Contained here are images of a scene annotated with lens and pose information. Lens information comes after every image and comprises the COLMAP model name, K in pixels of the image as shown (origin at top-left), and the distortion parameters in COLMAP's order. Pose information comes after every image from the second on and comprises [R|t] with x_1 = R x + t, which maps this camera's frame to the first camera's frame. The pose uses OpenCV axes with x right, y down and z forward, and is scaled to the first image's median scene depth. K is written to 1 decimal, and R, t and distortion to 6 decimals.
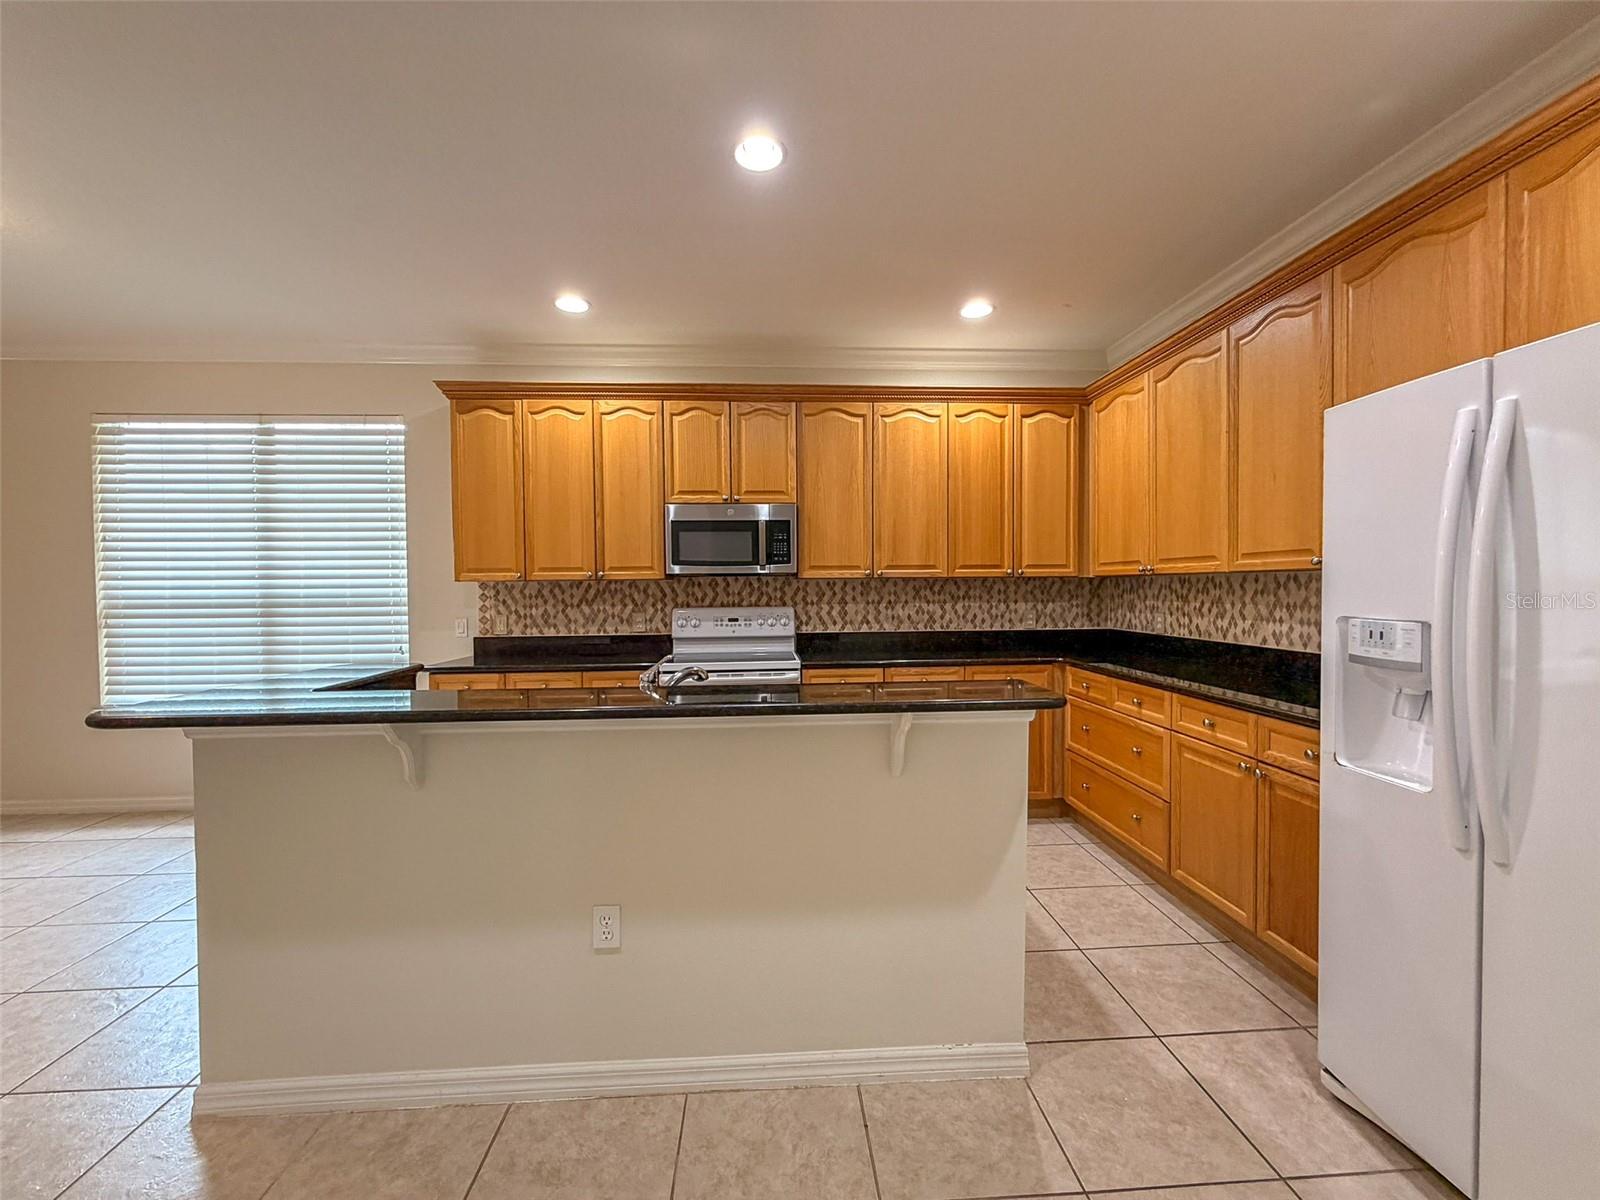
lens RADIAL K [[638.9, 0, 797.3], [0, 638.9, 603.1], [0, 0, 1]] dist [-0.000712, 0.000441]
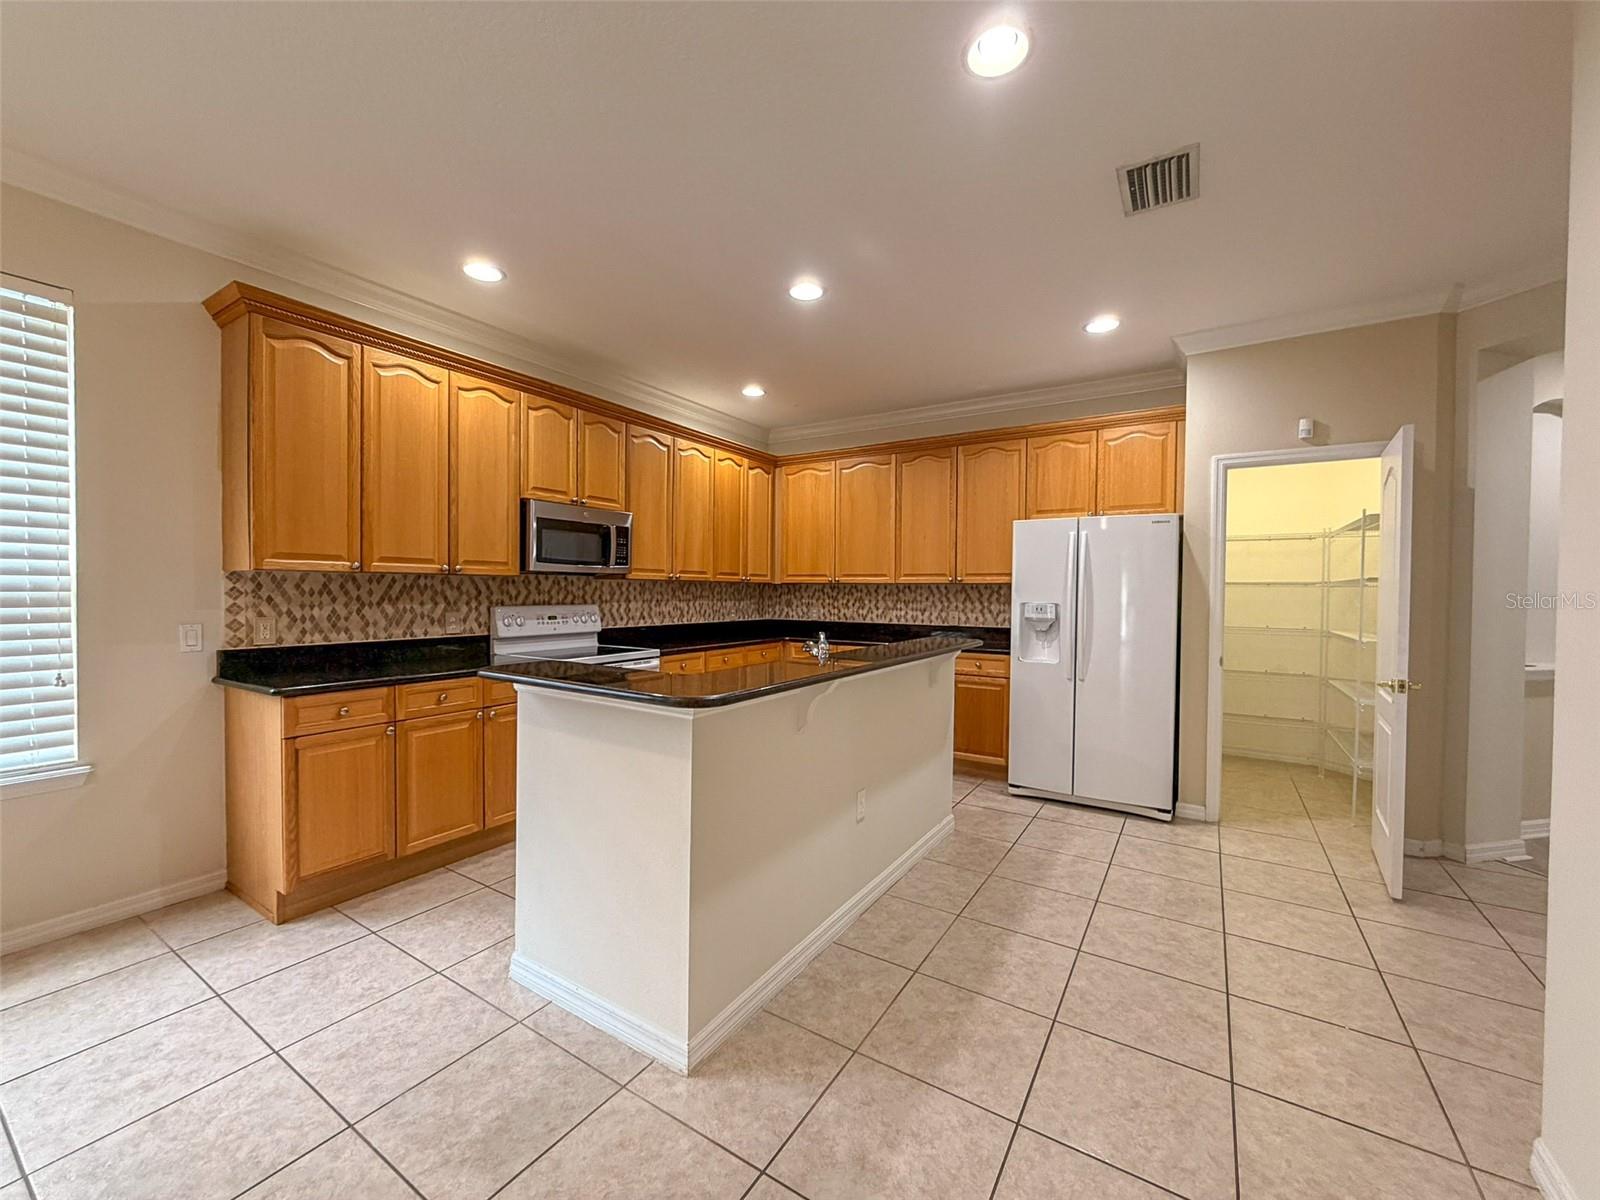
lens RADIAL K [[638.9, 0, 797.3], [0, 638.9, 603.1], [0, 0, 1]] dist [-0.000712, 0.000441]
pose [[0.585824, -0.002159, 0.810435, -0.694466], [0.007094, 0.999972, -0.002465, 0.008314], [-0.810407, 0.007193, 0.585823, 0.089077]]
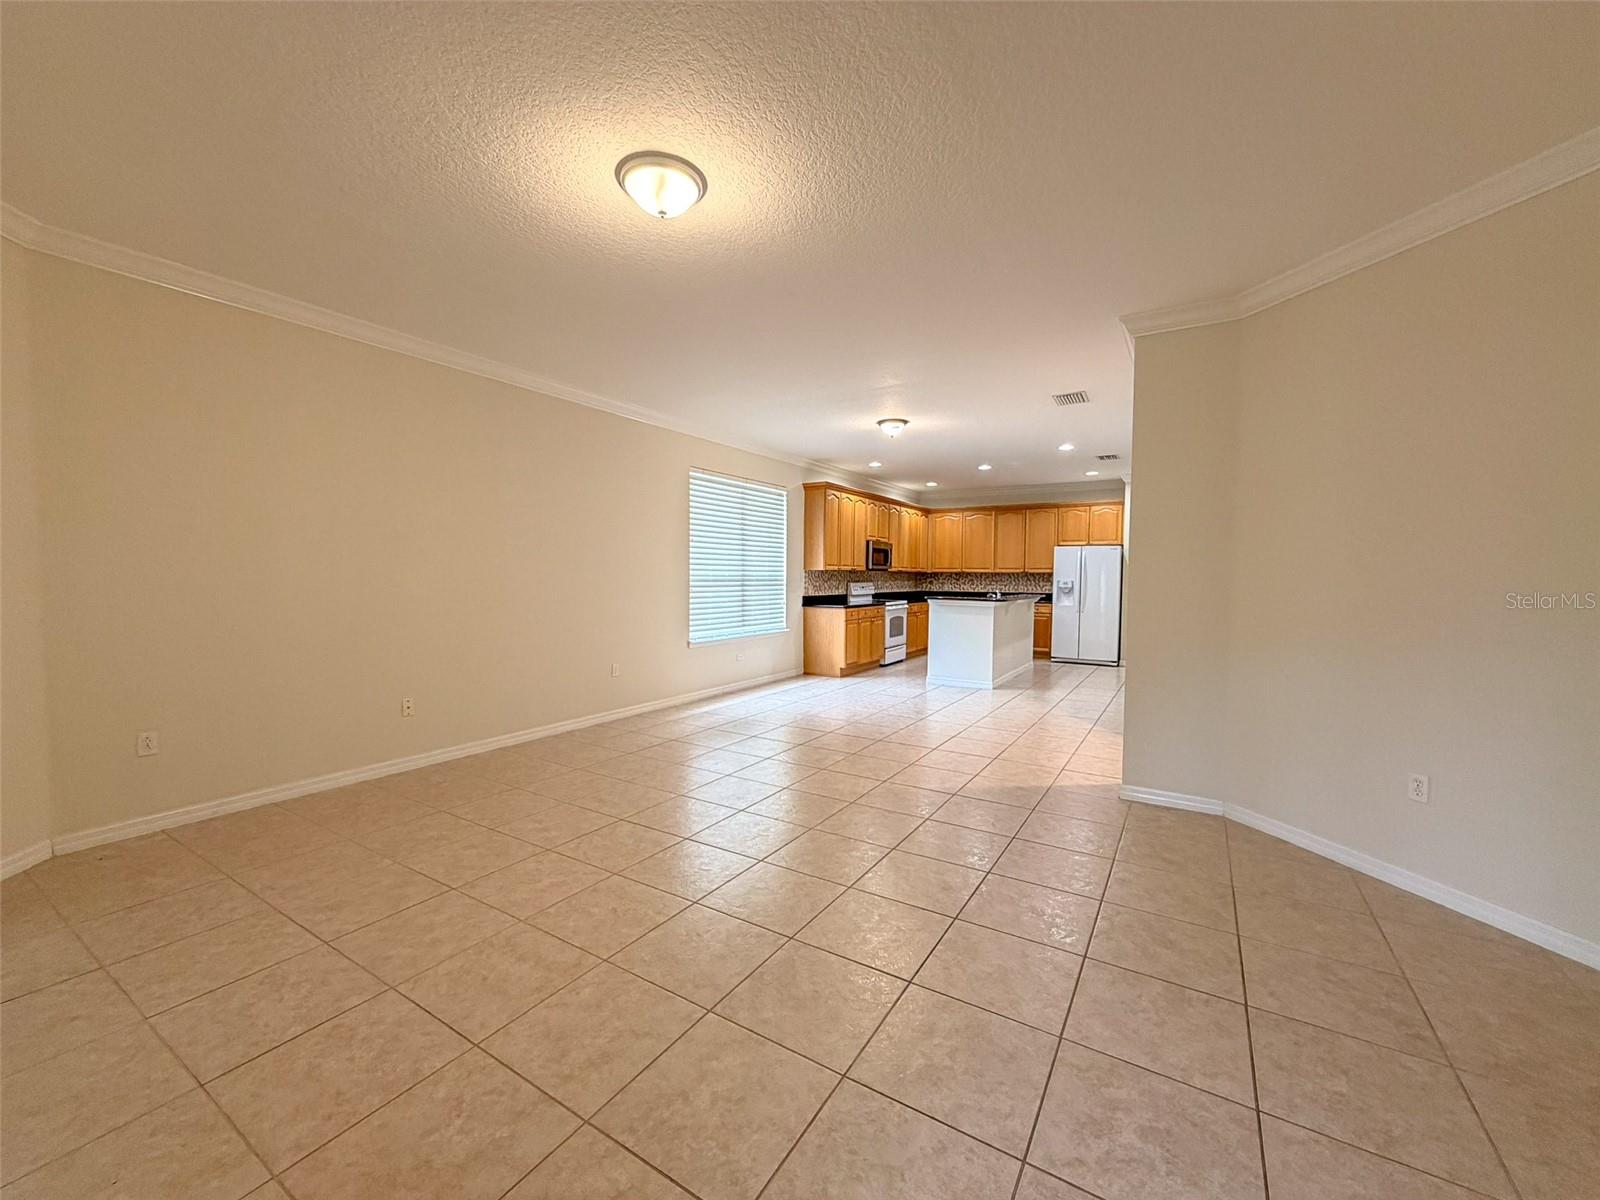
lens RADIAL K [[638.9, 0, 797.3], [0, 638.9, 603.1], [0, 0, 1]] dist [-0.000712, 0.000441]
pose [[0.578829, -0.023001, 0.815125, -2.234715], [0.009414, 0.999724, 0.021524, 0.030584], [-0.815395, -0.004785, 0.578885, -0.208177]]
